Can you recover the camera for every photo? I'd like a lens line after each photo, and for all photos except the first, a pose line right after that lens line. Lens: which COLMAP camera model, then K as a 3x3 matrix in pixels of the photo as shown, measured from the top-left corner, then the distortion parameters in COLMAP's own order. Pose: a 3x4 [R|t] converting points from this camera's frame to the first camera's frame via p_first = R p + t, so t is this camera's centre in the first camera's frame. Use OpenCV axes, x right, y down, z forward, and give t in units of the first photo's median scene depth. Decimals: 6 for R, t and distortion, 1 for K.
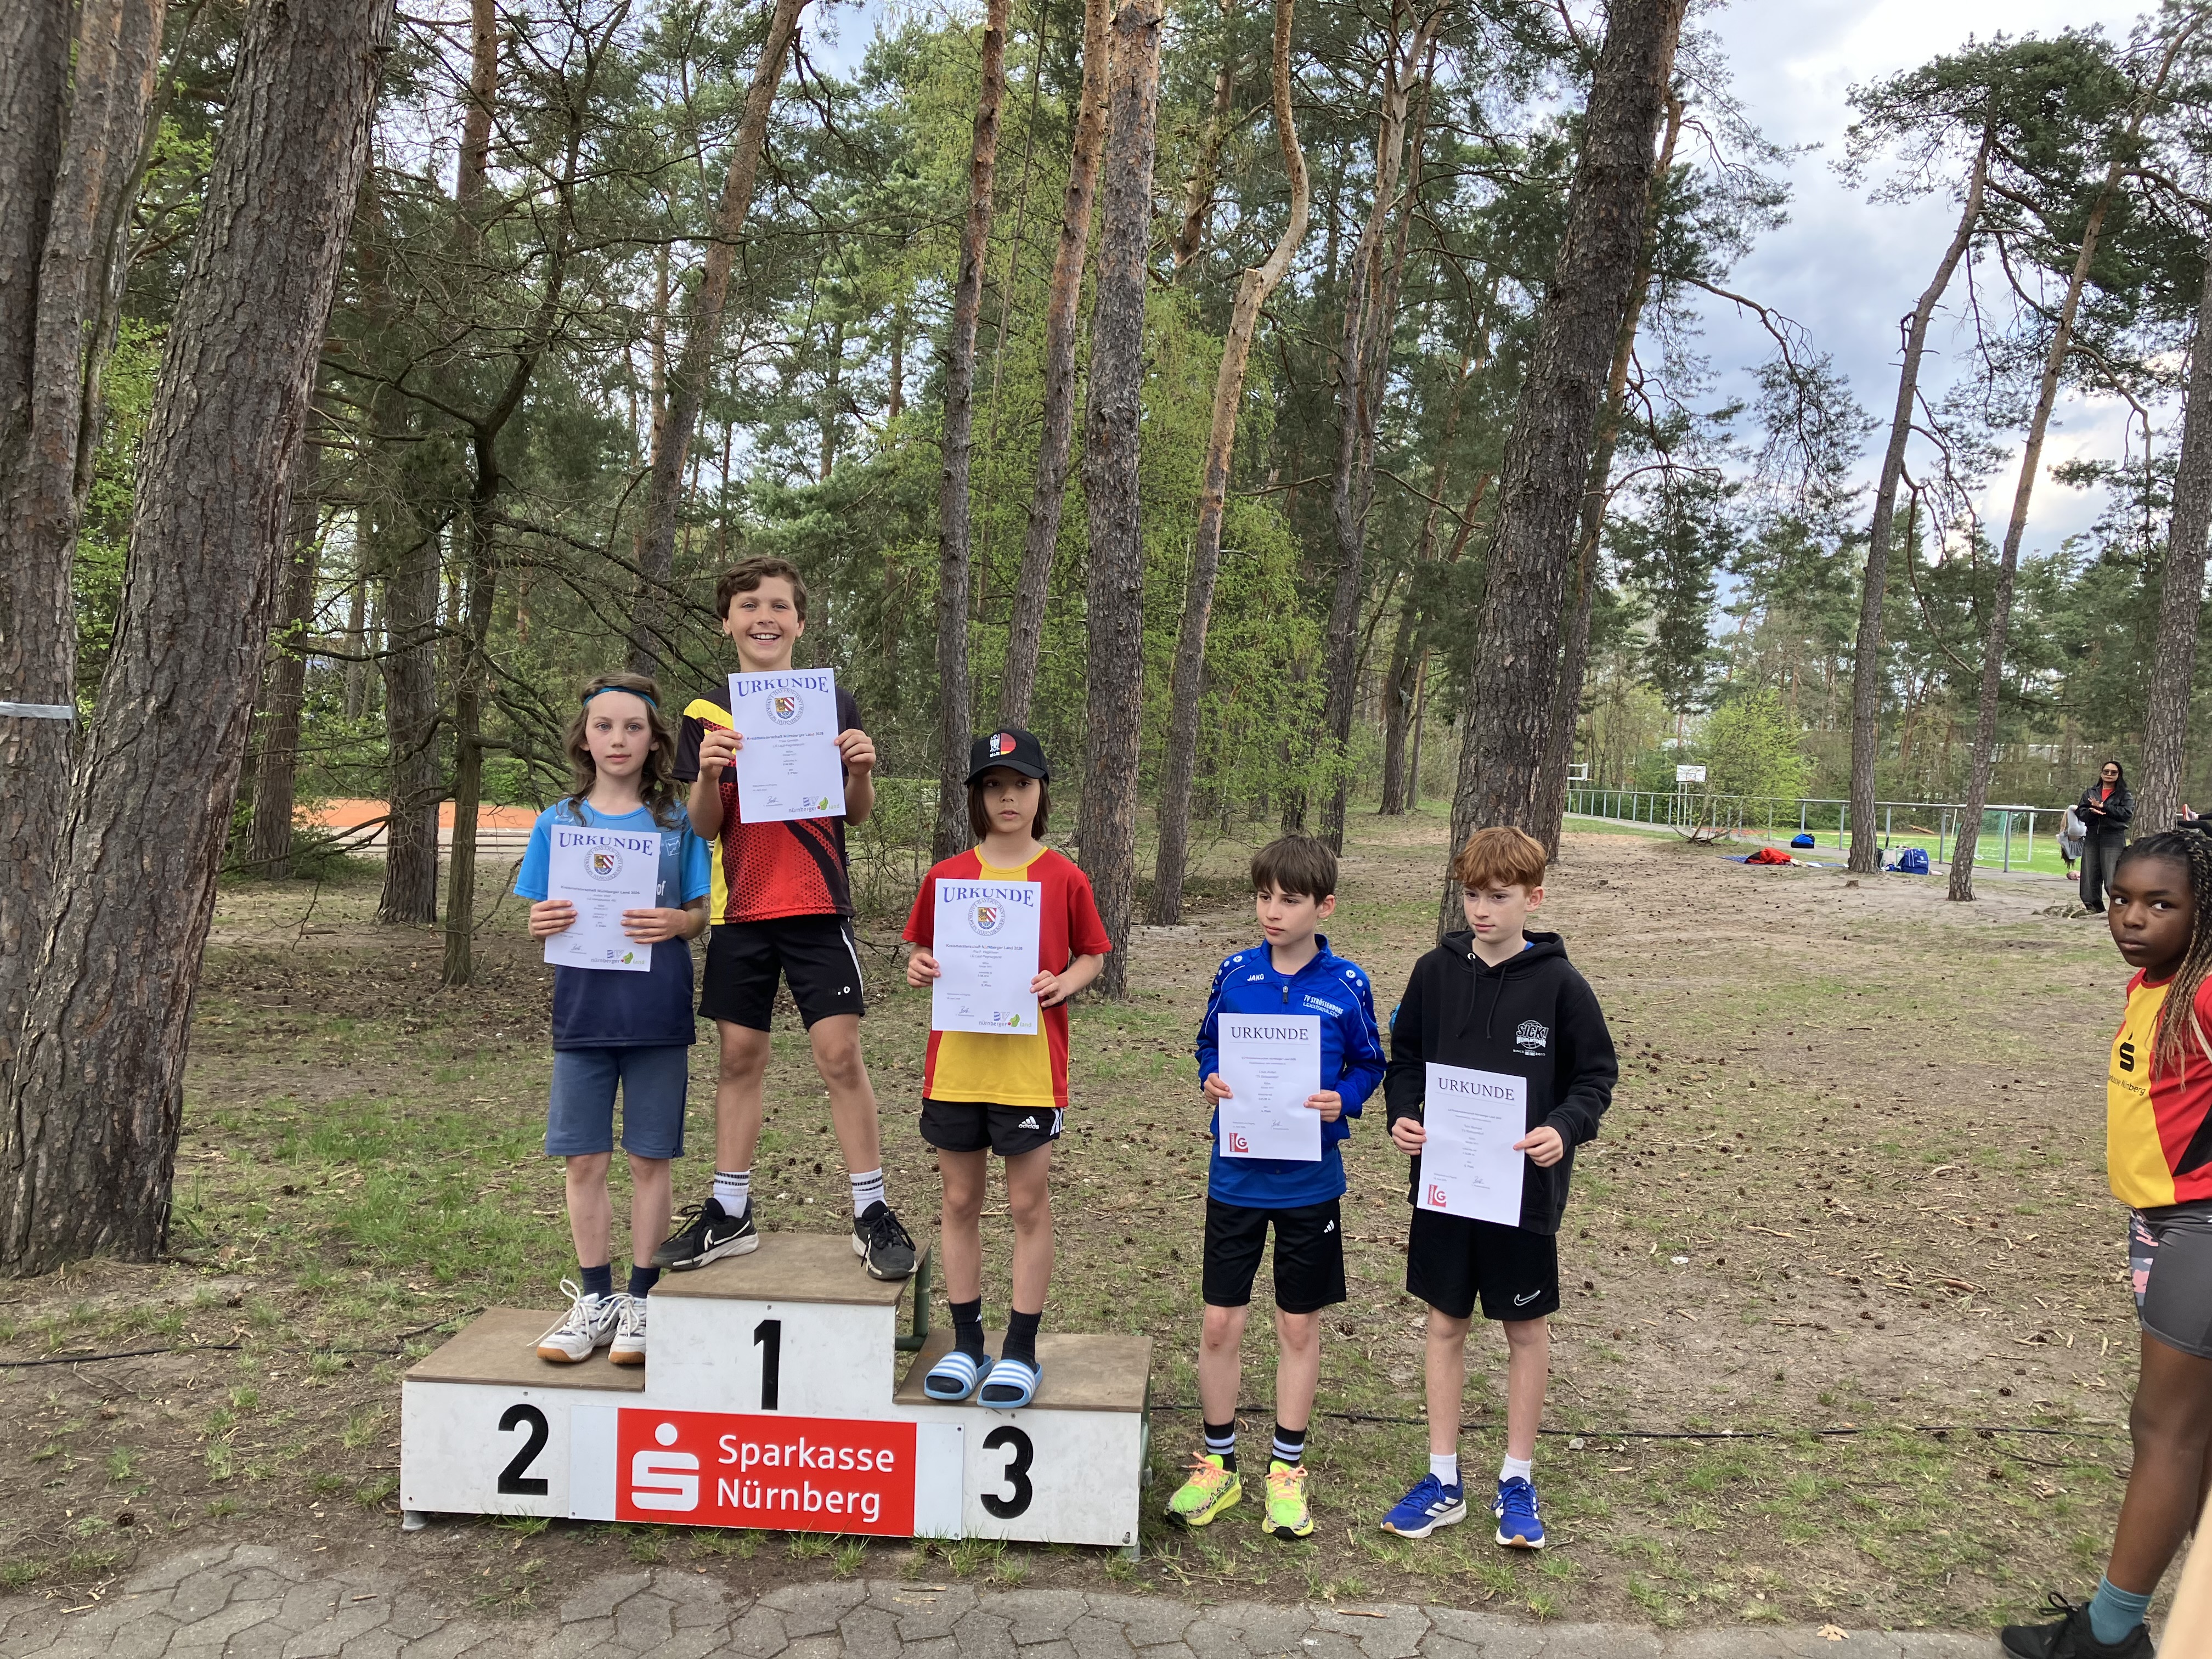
lens RADIAL K [[1825.4, 0, 1135.2], [0, 1825.4, 822.7], [0, 0, 1]] dist [0.021990, -0.009821]
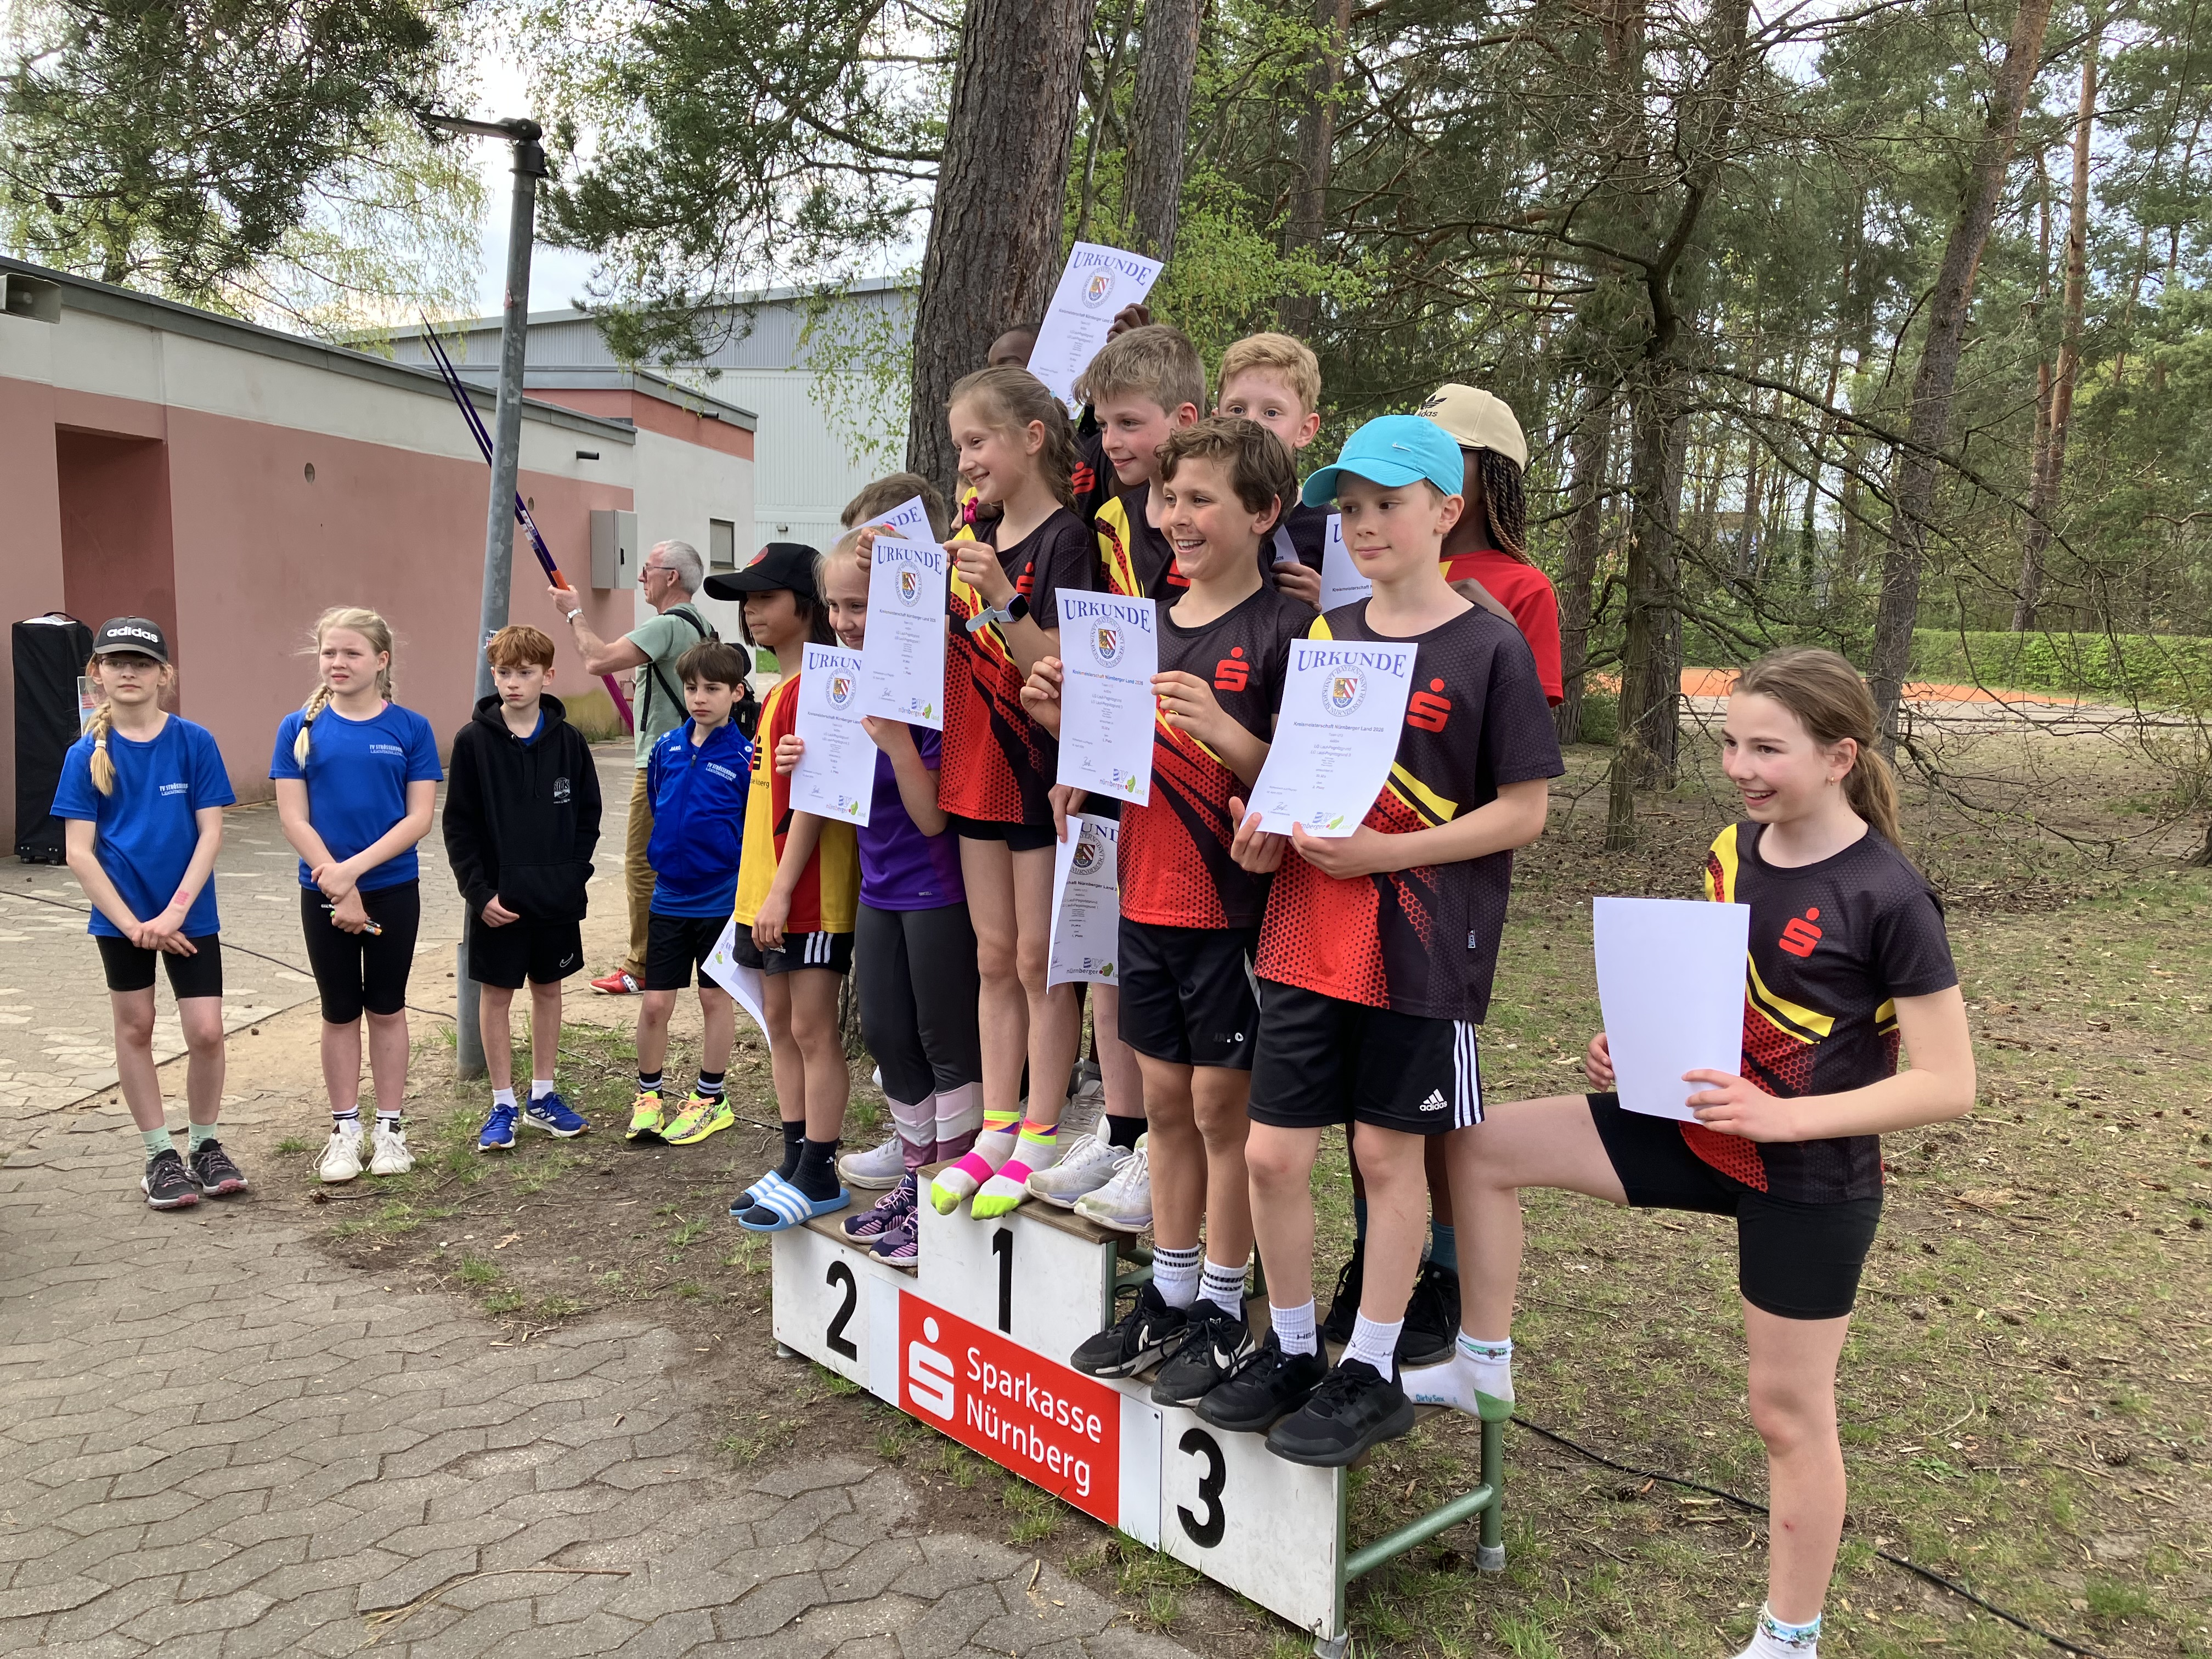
lens RADIAL K [[1825.4, 0, 1103.6], [0, 1825.4, 810.4], [0, 0, 1]] dist [0.021990, -0.009821]
pose [[0.716594, 0.052545, -0.695509, 0.291912], [-0.009525, 0.997803, 0.065569, 0.012368], [0.697426, -0.040361, 0.715520, 0.294259]]
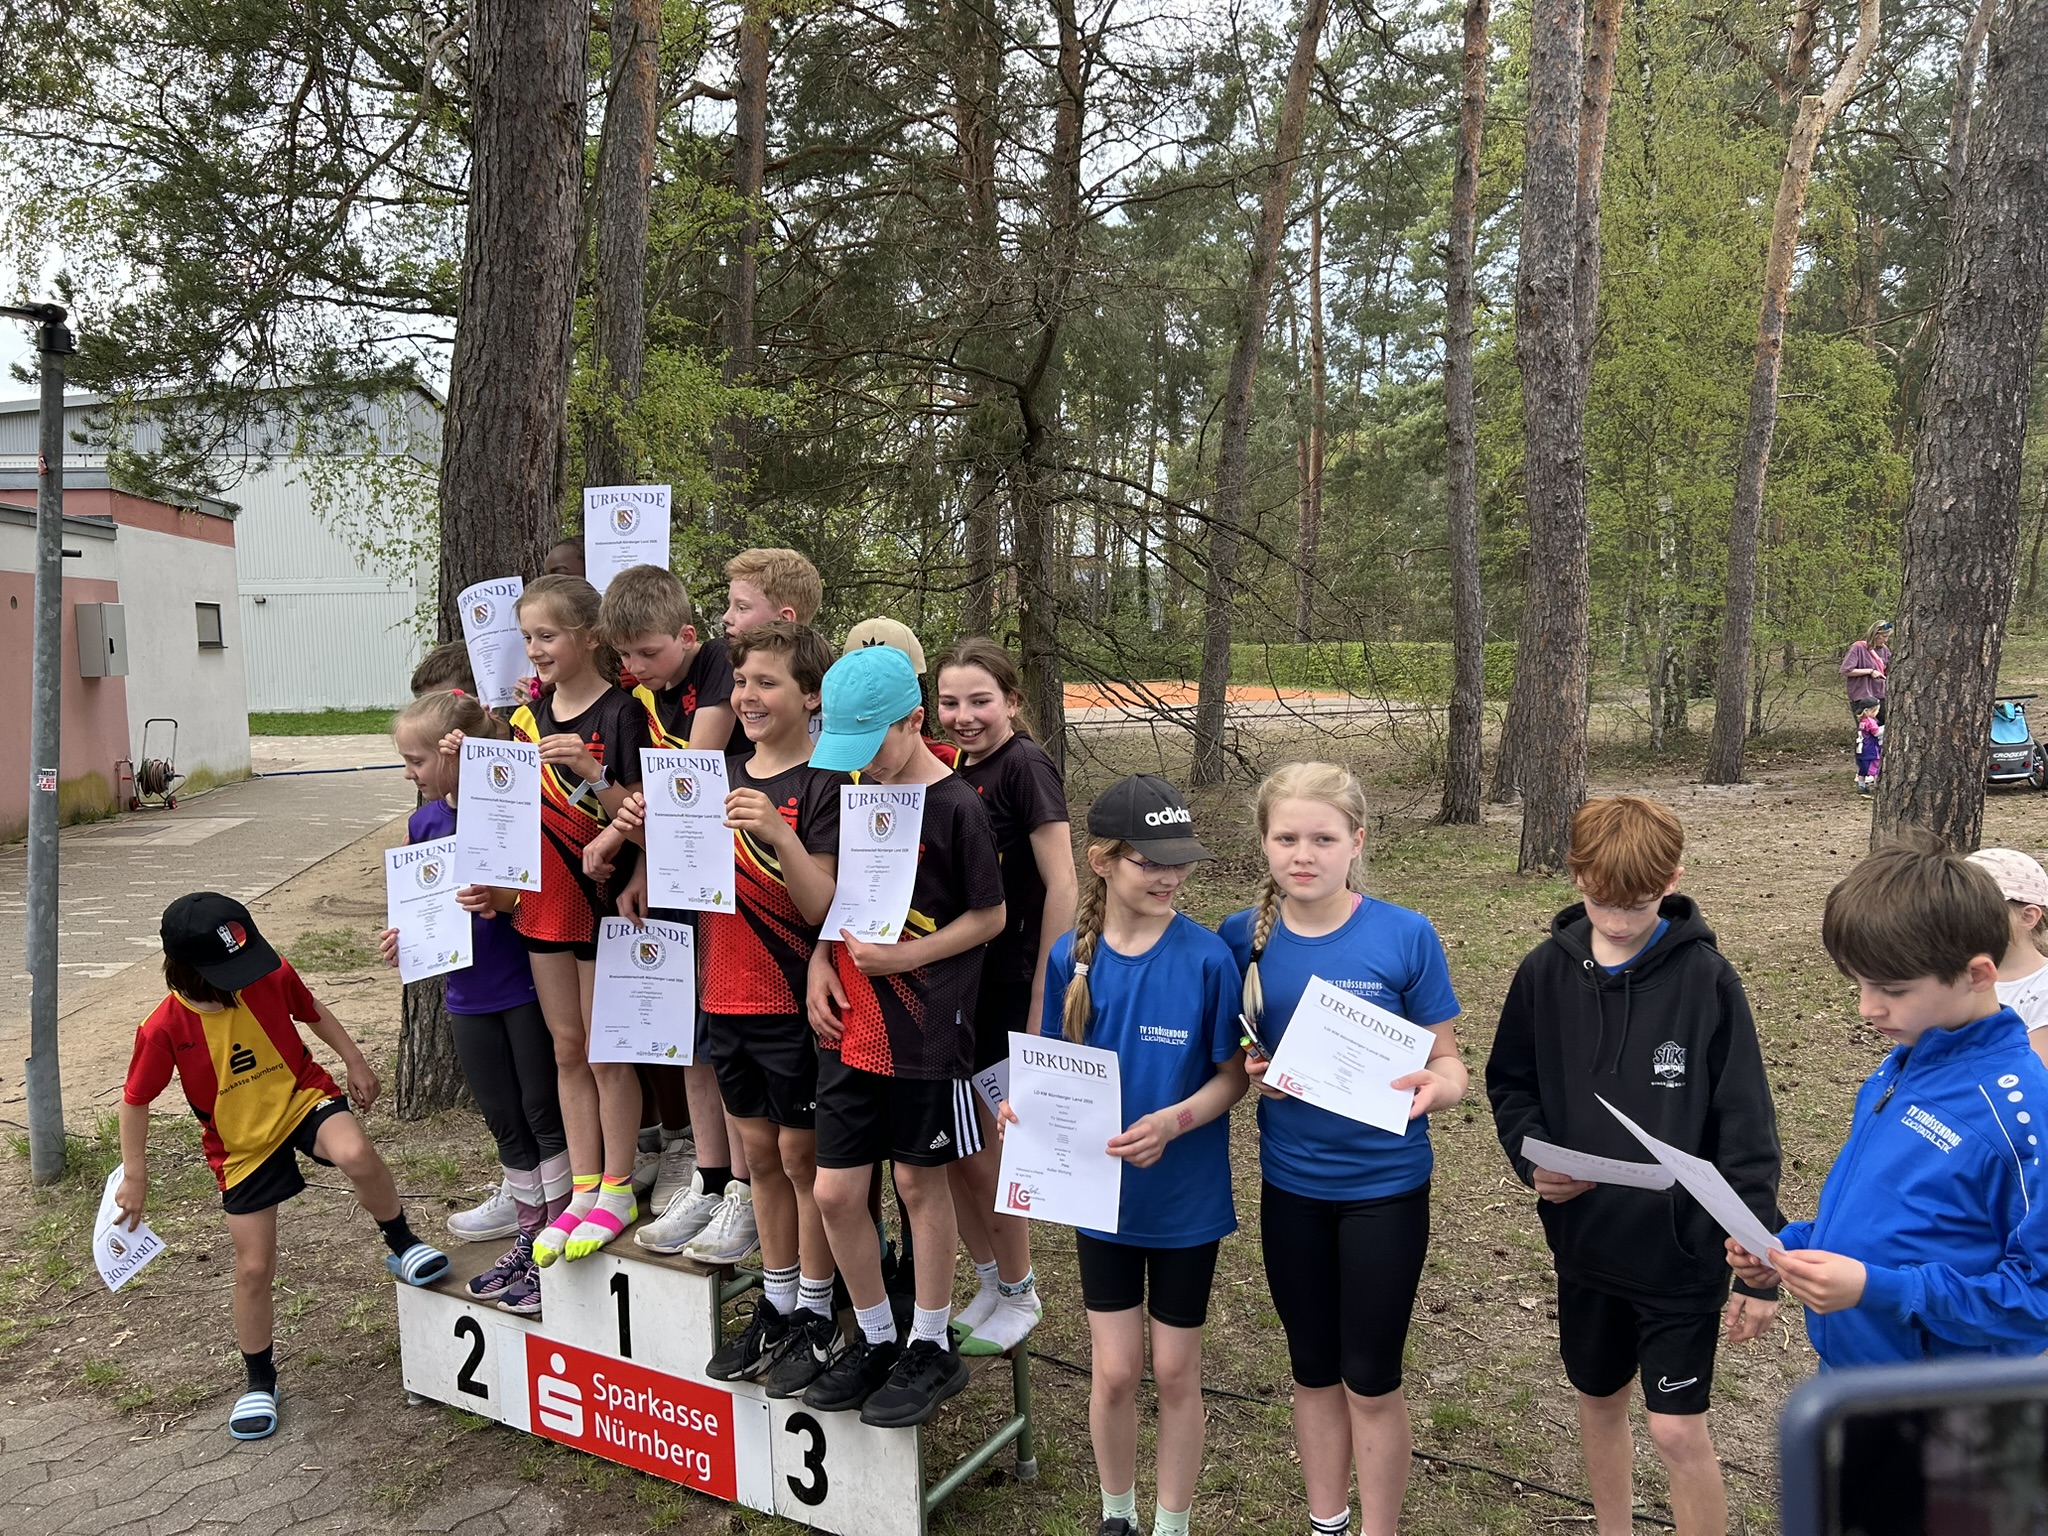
lens RADIAL K [[1547.9, 0, 1013.9], [0, 1547.9, 774.6], [0, 0, 1]] dist [0.042536, -0.039300]
pose [[0.879770, -0.019947, -0.474981, 0.296790], [0.048568, 0.997663, 0.048061, -0.031415], [0.472912, -0.065352, 0.878683, 0.235816]]
